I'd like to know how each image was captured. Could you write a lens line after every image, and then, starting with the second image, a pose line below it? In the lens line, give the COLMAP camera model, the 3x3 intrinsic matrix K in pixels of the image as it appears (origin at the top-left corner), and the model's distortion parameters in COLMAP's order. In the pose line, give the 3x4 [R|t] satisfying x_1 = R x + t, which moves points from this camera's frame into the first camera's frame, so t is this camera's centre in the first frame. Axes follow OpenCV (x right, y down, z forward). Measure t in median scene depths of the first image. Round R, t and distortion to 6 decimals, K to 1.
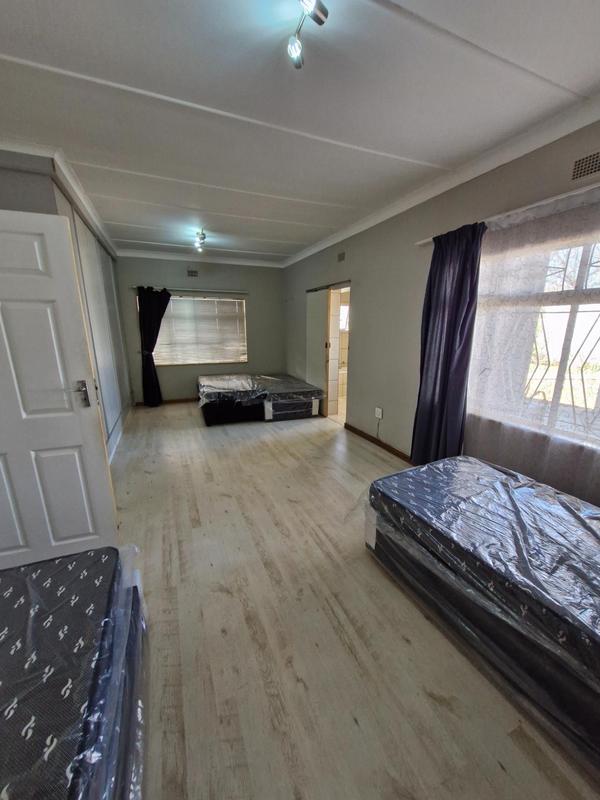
lens RADIAL K [[312.1, 0, 299.8], [0, 312.1, 402.3], [0, 0, 1]] dist [-0.001413, -0.000326]
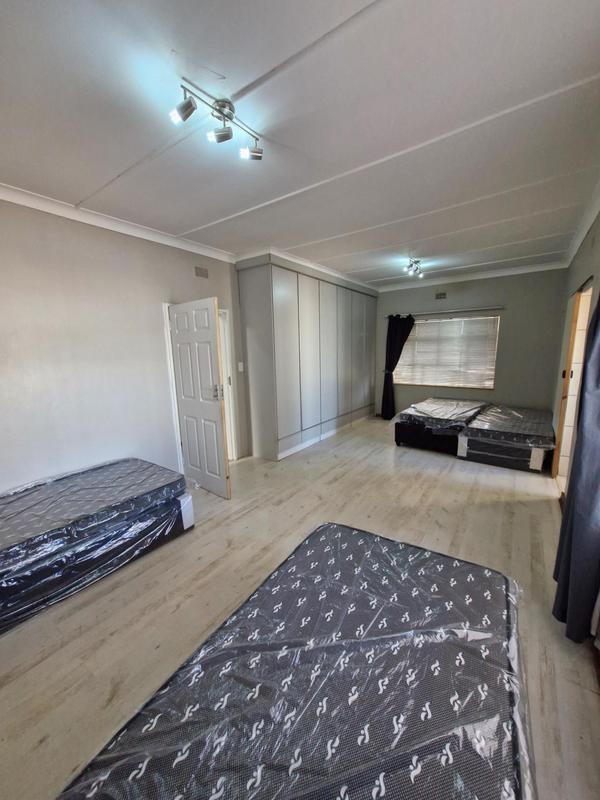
lens RADIAL K [[312.1, 0, 303.6], [0, 312.1, 403.9], [0, 0, 1]] dist [-0.001413, -0.000326]
pose [[0.524228, 0.134522, -0.840886, 0.370186], [-0.179706, 0.982683, 0.045174, -0.046606], [0.832401, 0.127431, 0.539324, 0.162808]]
